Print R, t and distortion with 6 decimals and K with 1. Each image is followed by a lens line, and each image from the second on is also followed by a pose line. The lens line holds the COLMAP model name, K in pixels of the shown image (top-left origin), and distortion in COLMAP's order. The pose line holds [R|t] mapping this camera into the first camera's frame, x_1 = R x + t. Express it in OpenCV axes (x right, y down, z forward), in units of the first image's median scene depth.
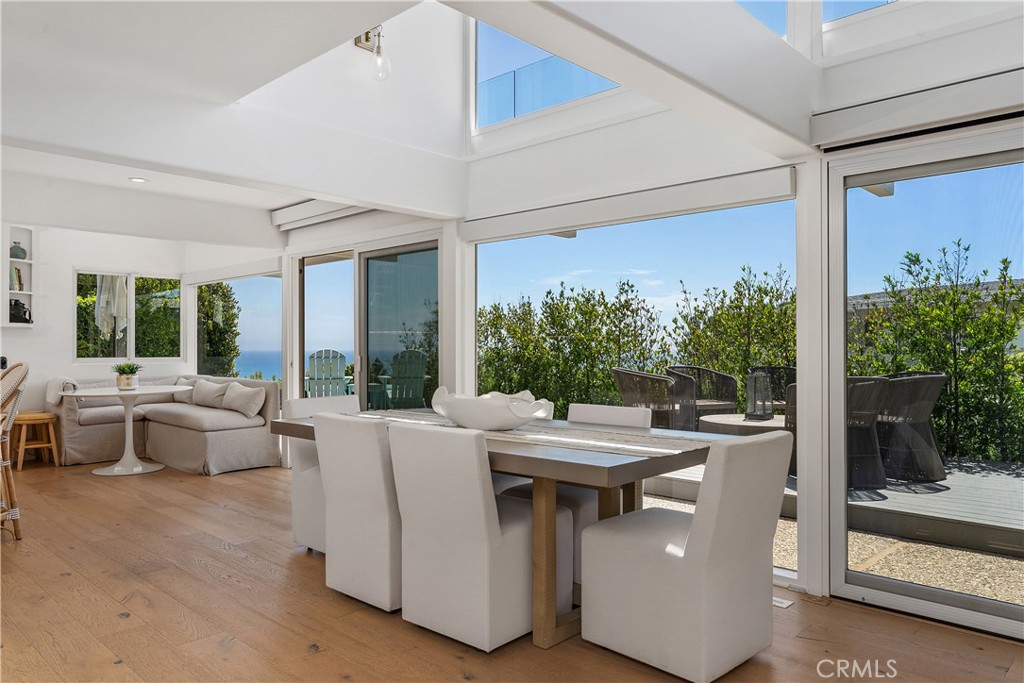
lens RADIAL K [[707.9, 0, 512.0], [0, 707.9, 341.5], [0, 0, 1]] dist [-0.001382, -0.000449]
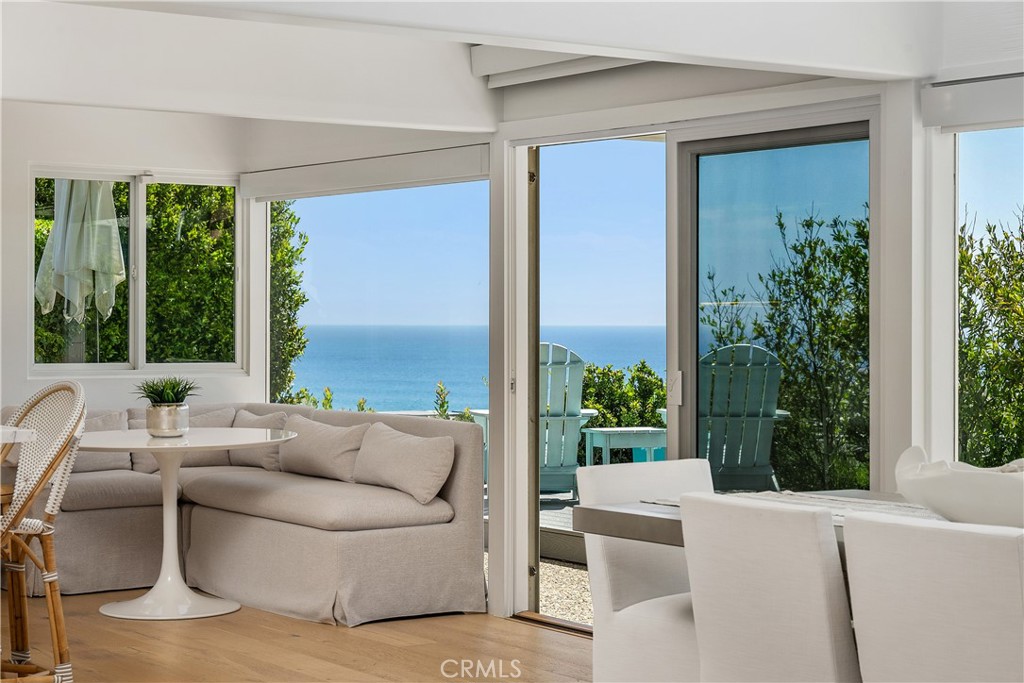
lens RADIAL K [[2040.8, 0, 512.0], [0, 2040.8, 341.5], [0, 0, 1]] dist [0.001886, -0.154217]
pose [[0.976531, 0.007374, -0.215249, -0.034928], [-0.003231, 0.999803, 0.019592, -0.020813], [0.215352, -0.018436, 0.976363, -0.252392]]
